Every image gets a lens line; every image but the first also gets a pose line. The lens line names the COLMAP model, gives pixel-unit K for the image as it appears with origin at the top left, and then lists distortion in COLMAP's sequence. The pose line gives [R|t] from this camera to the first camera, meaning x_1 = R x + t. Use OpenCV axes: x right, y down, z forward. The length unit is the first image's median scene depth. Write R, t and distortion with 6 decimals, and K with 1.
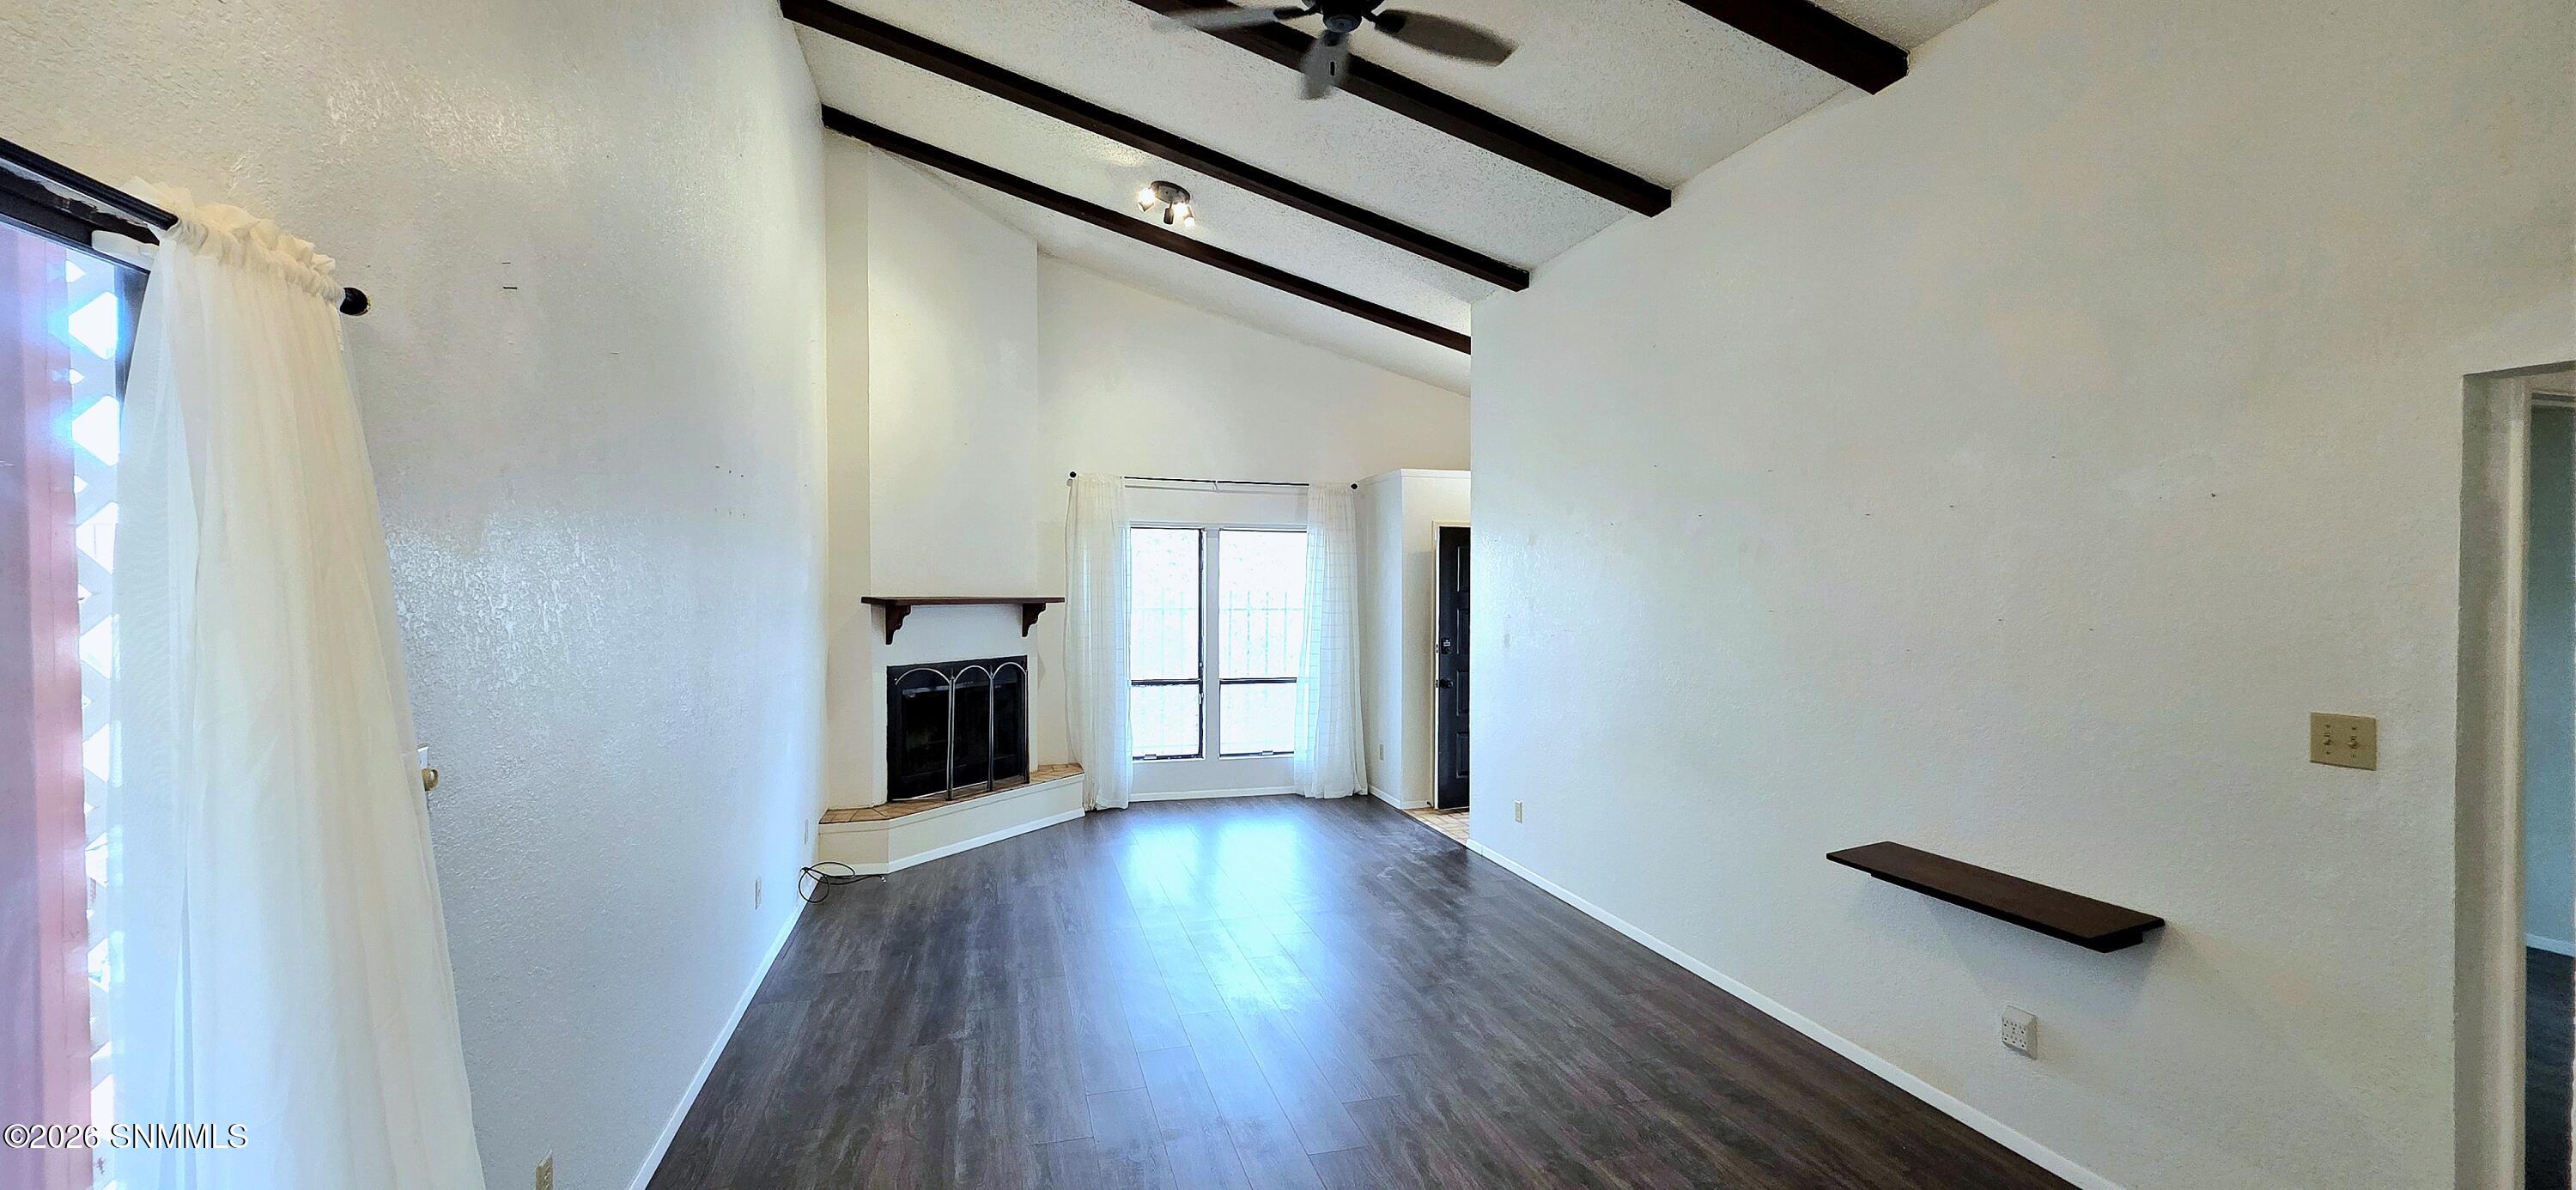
lens RADIAL K [[1014.2, 0, 1267.0], [0, 1014.2, 598.3], [0, 0, 1]] dist [0.002791, -0.000206]
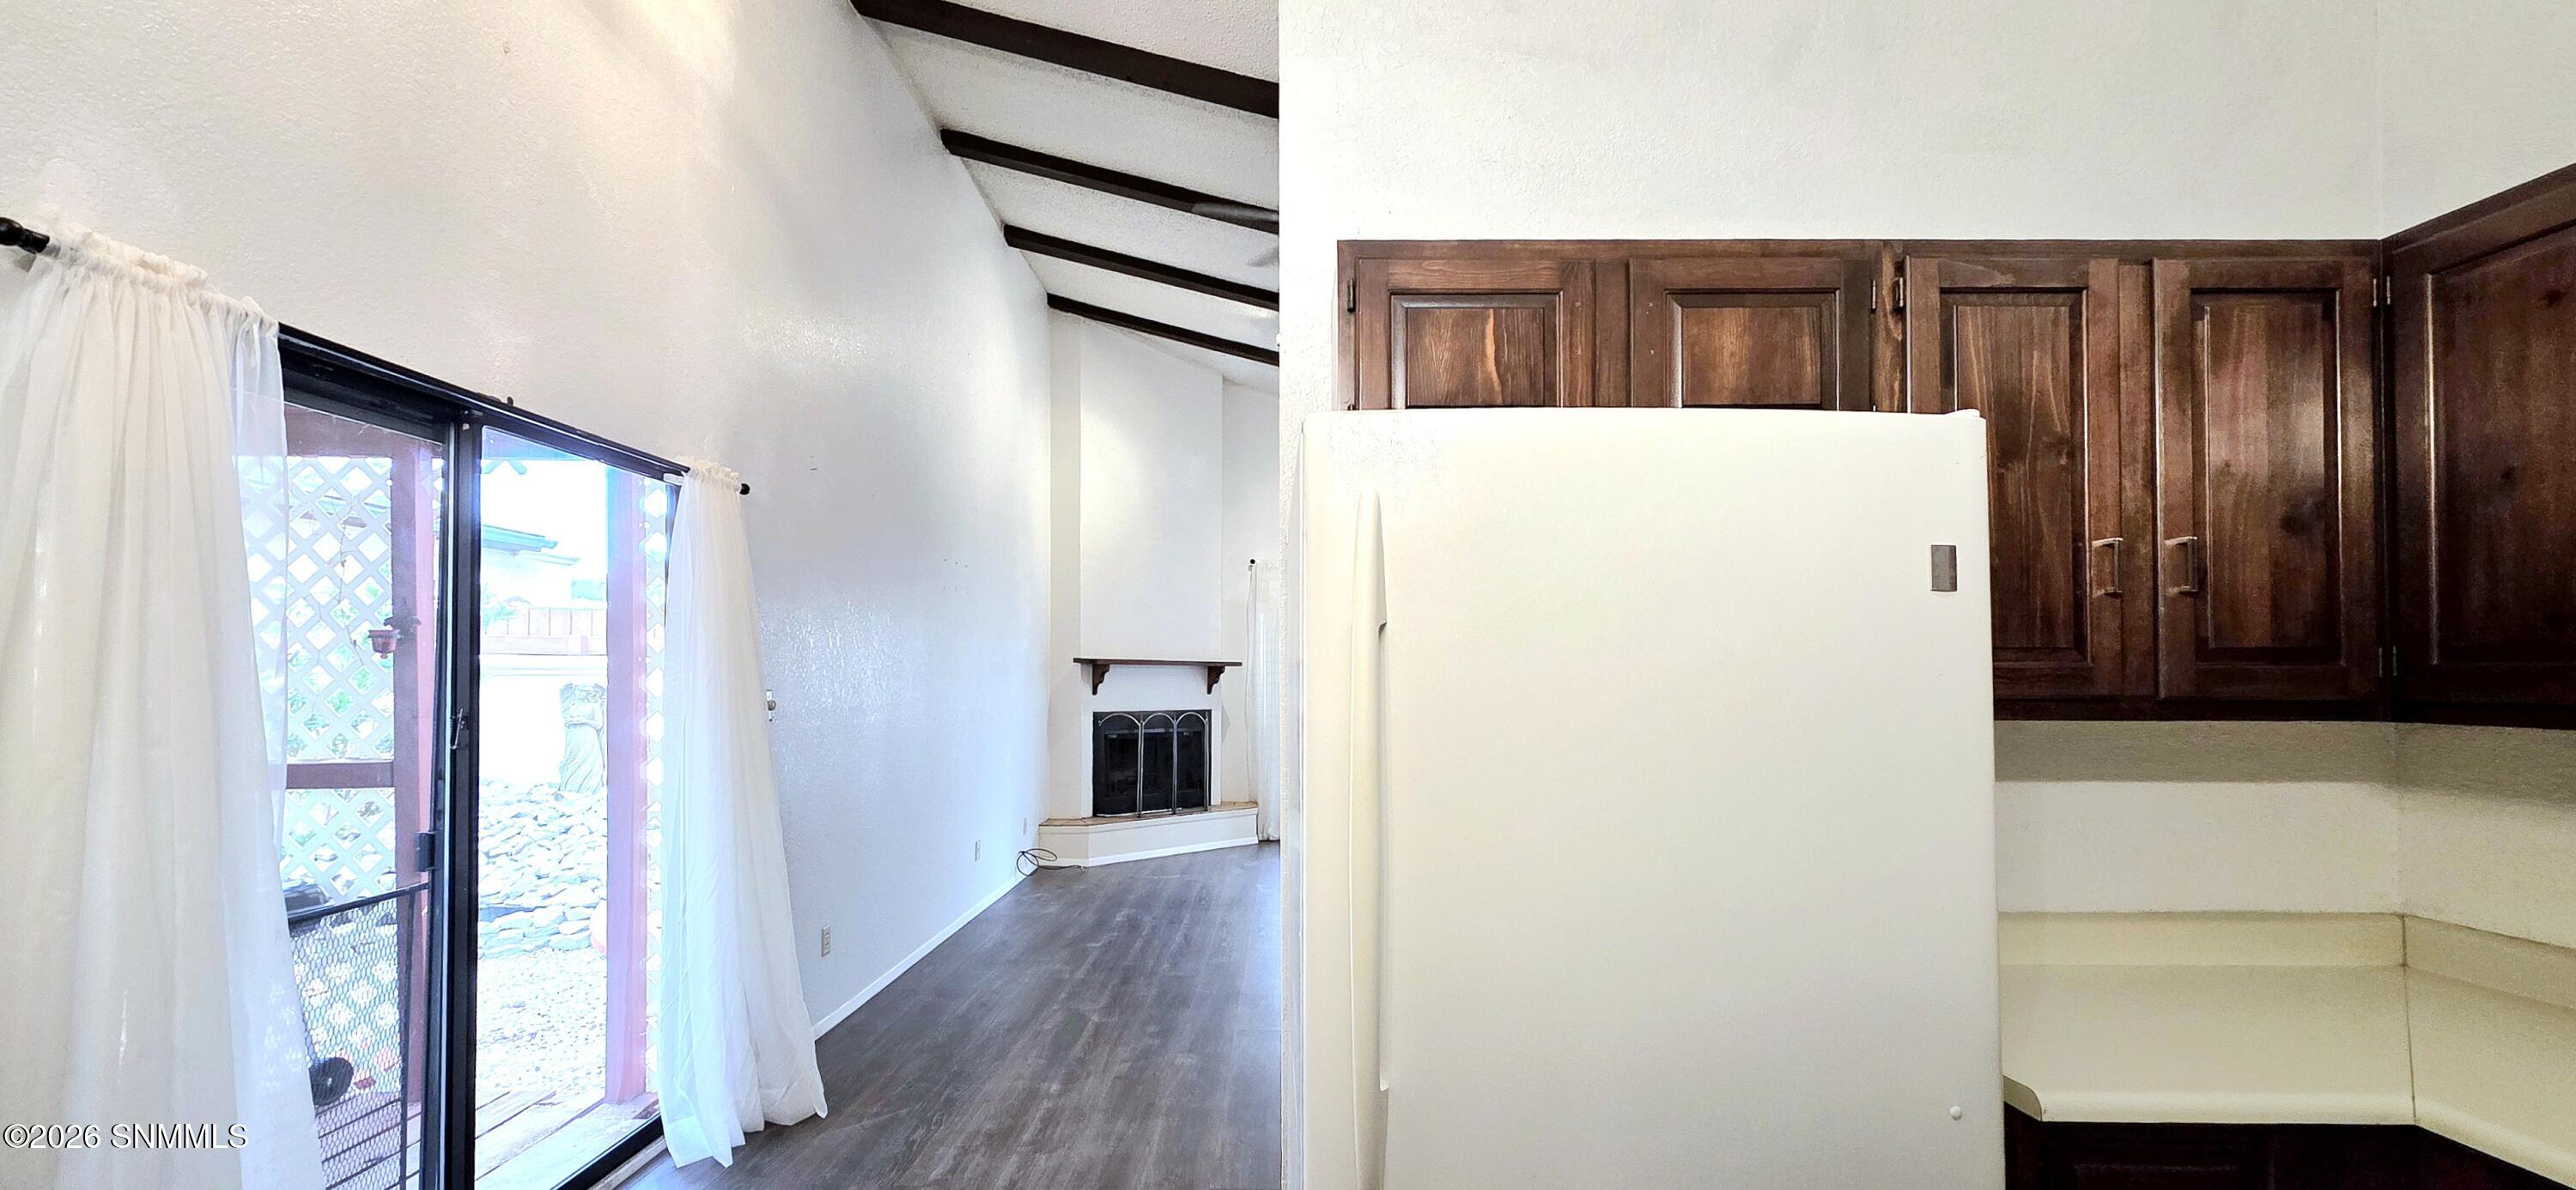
lens RADIAL K [[1059.7, 0, 1309.4], [0, 1059.7, 667.5], [0, 0, 1]] dist [0.006624, 0.000530]
pose [[0.968349, -0.004061, -0.249567, 0.206960], [-0.002032, 0.999706, -0.024152, 0.037667], [0.249592, 0.023895, 0.968056, -0.220677]]
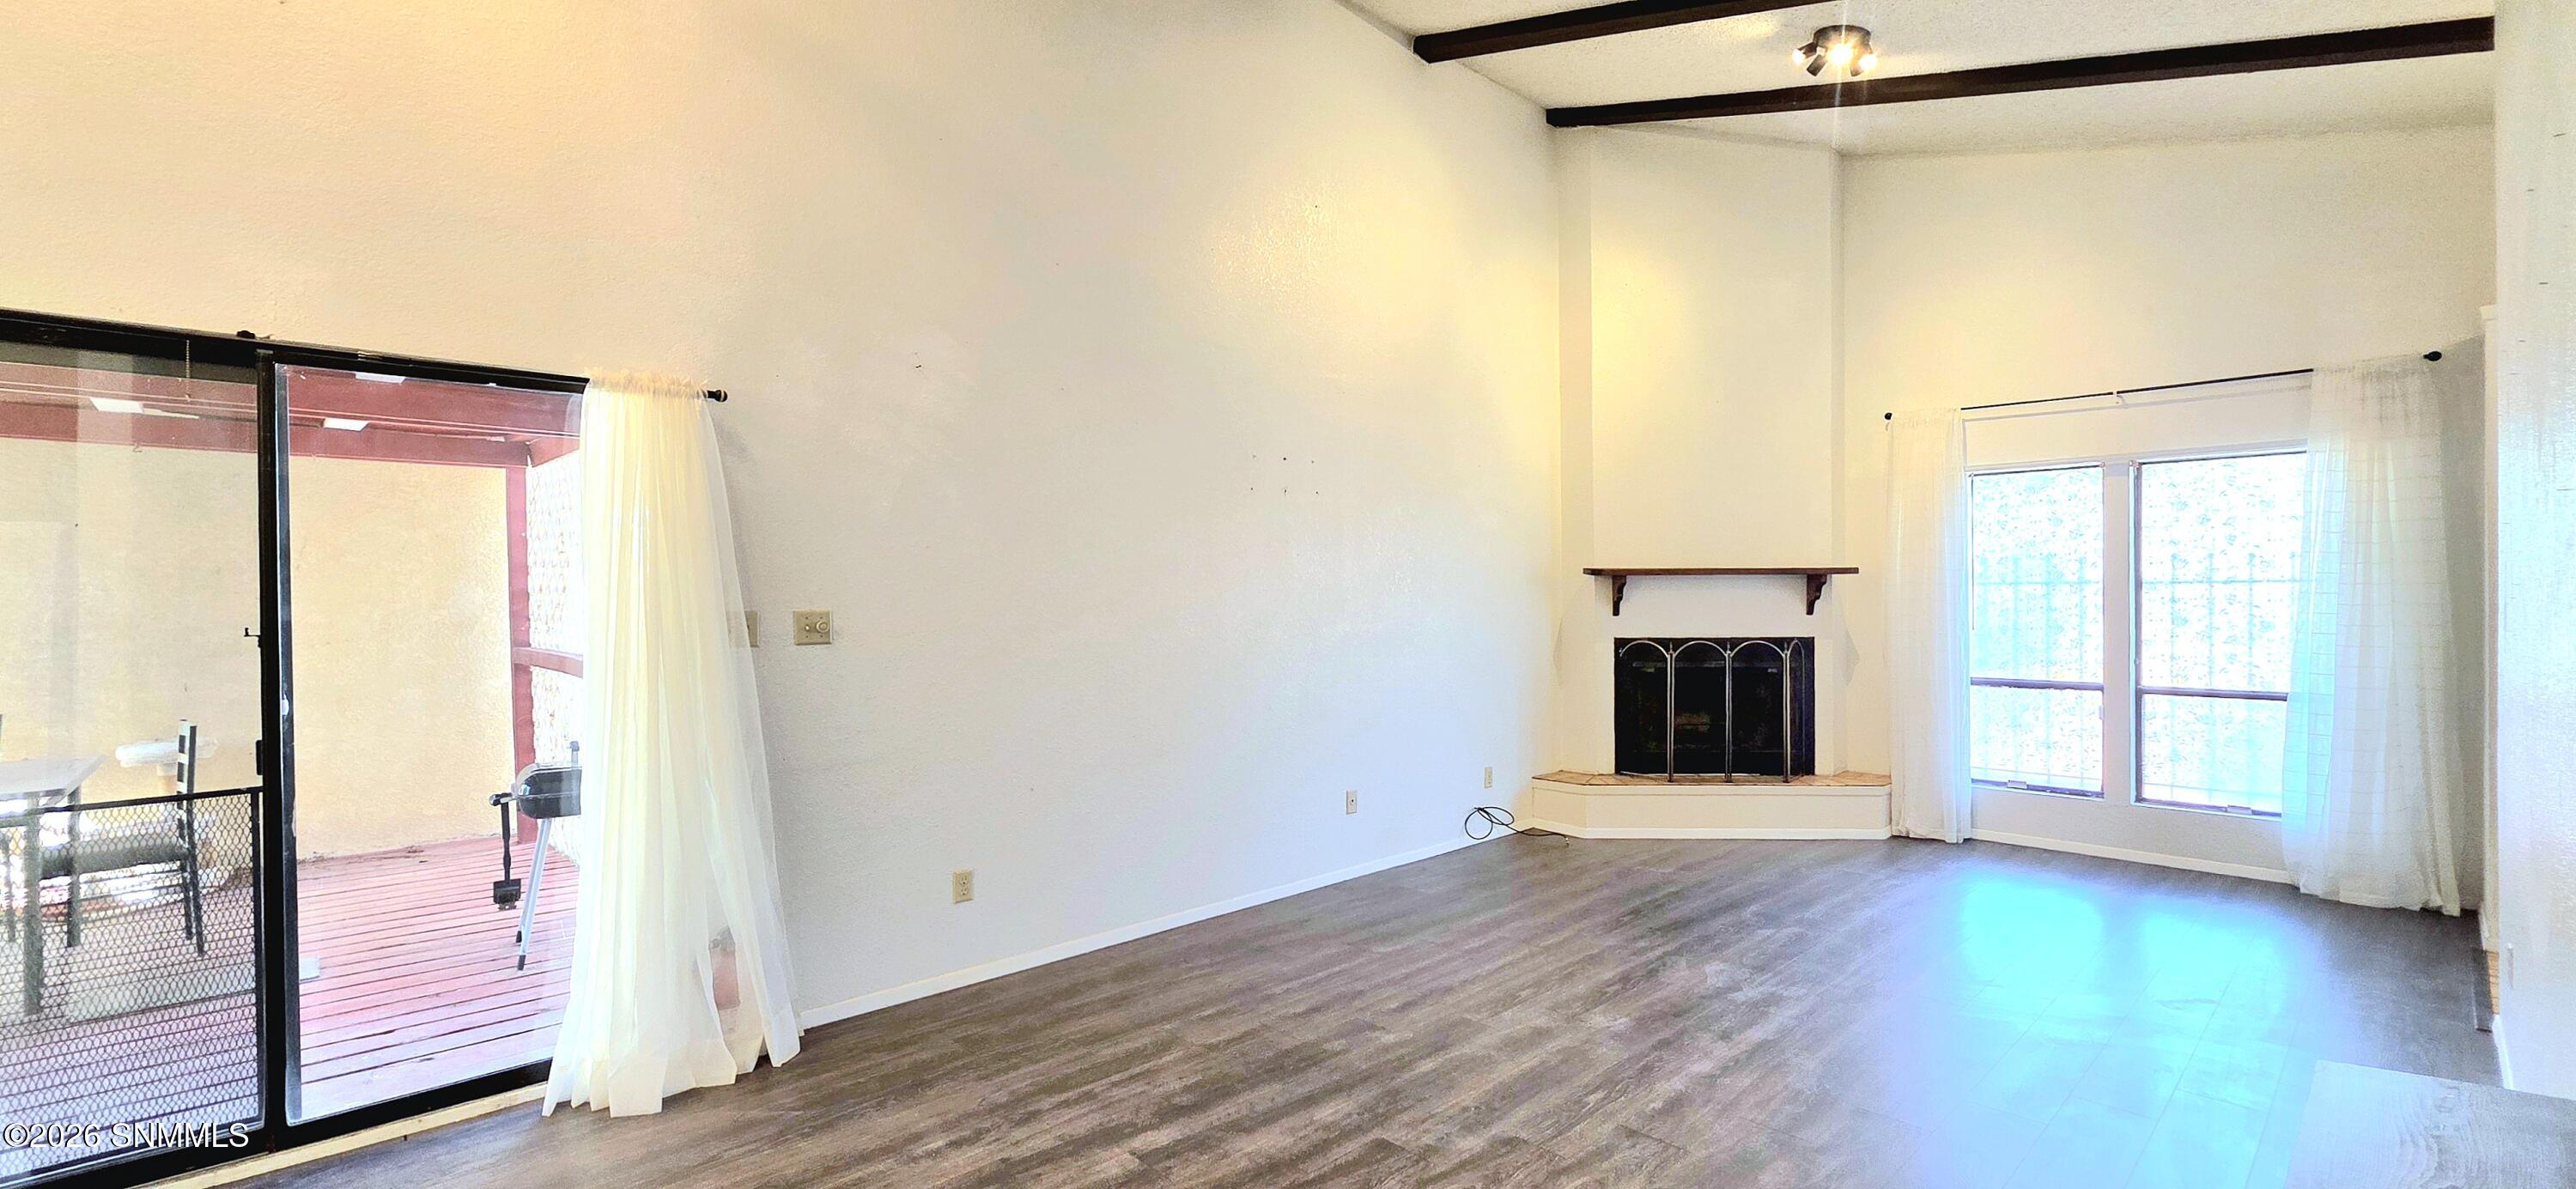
lens RADIAL K [[1059.7, 0, 1323.4], [0, 1059.7, 598.3], [0, 0, 1]] dist [0.006624, 0.000530]
pose [[0.472396, -0.008478, -0.881345, 0.366811], [-0.003282, 0.999930, -0.011378, 0.036574], [0.881380, 0.008267, 0.472335, 0.222801]]
